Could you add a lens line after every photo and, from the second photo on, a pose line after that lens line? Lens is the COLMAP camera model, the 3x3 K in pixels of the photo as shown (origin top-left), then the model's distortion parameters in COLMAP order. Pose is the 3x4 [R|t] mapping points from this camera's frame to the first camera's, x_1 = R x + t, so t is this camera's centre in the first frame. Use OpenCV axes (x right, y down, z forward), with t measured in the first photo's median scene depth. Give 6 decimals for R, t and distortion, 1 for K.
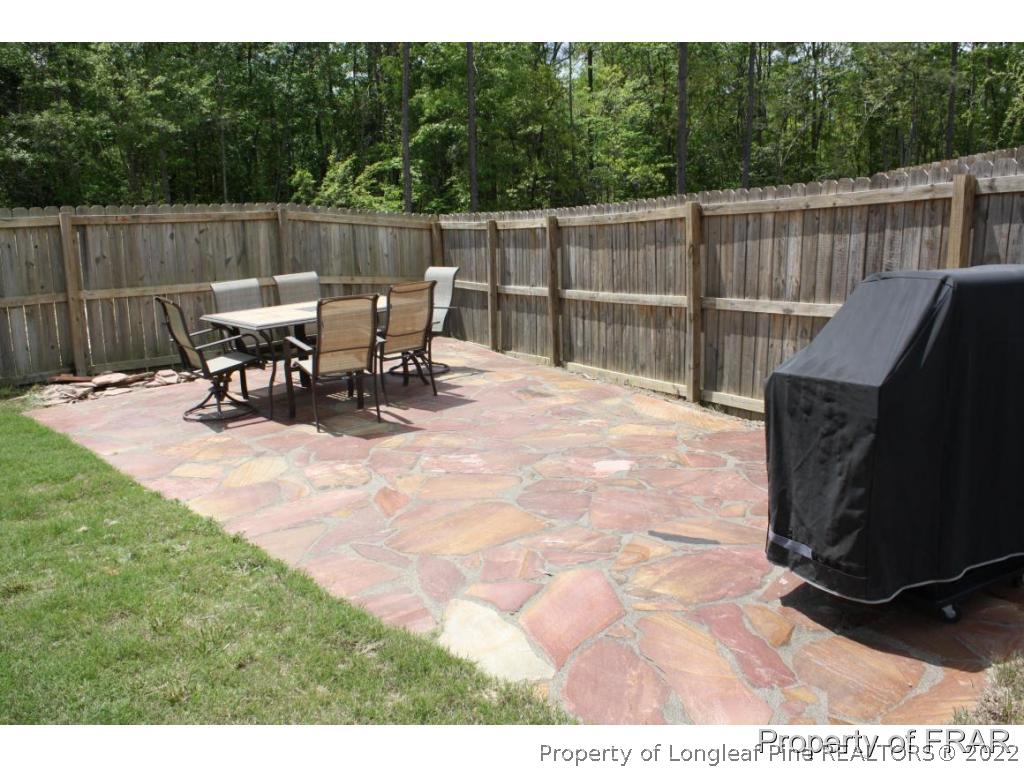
lens RADIAL K [[857.7, 0, 510.8], [0, 857.7, 375.6], [0, 0, 1]] dist [-0.148337, 0.133277]
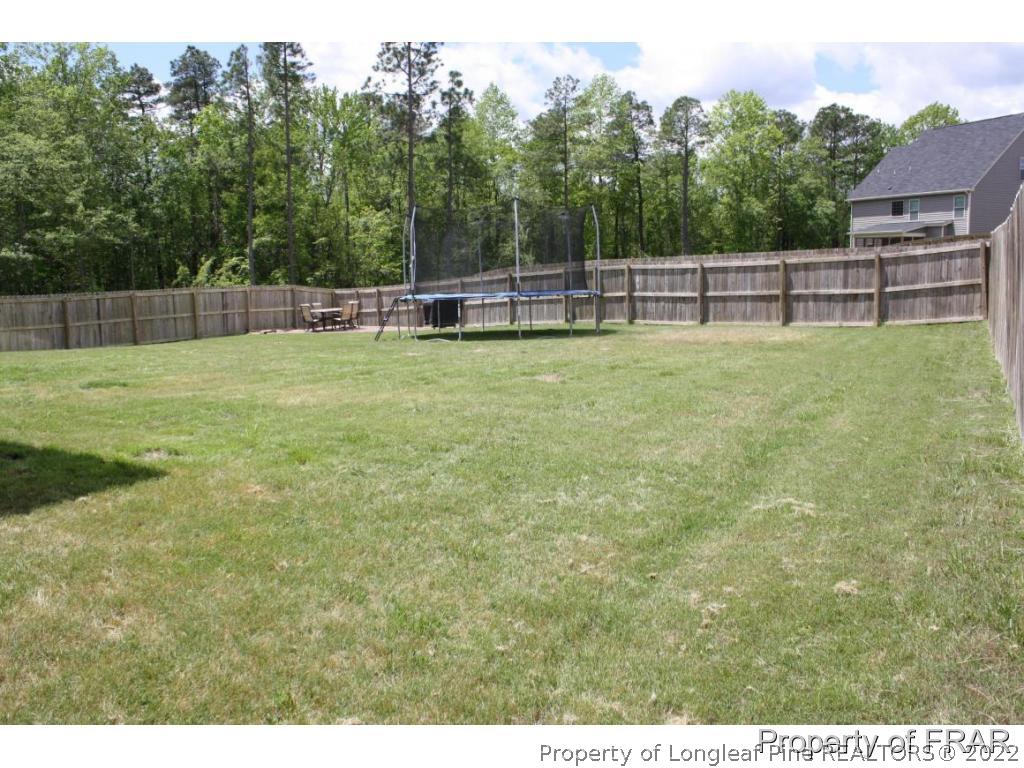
lens RADIAL K [[857.7, 0, 510.8], [0, 857.7, 375.6], [0, 0, 1]] dist [-0.148337, 0.133277]
pose [[0.951742, -0.034619, 0.304942, -0.420451], [0.063275, 0.994404, -0.084594, 0.412710], [-0.300307, 0.099807, 0.948606, -2.031957]]
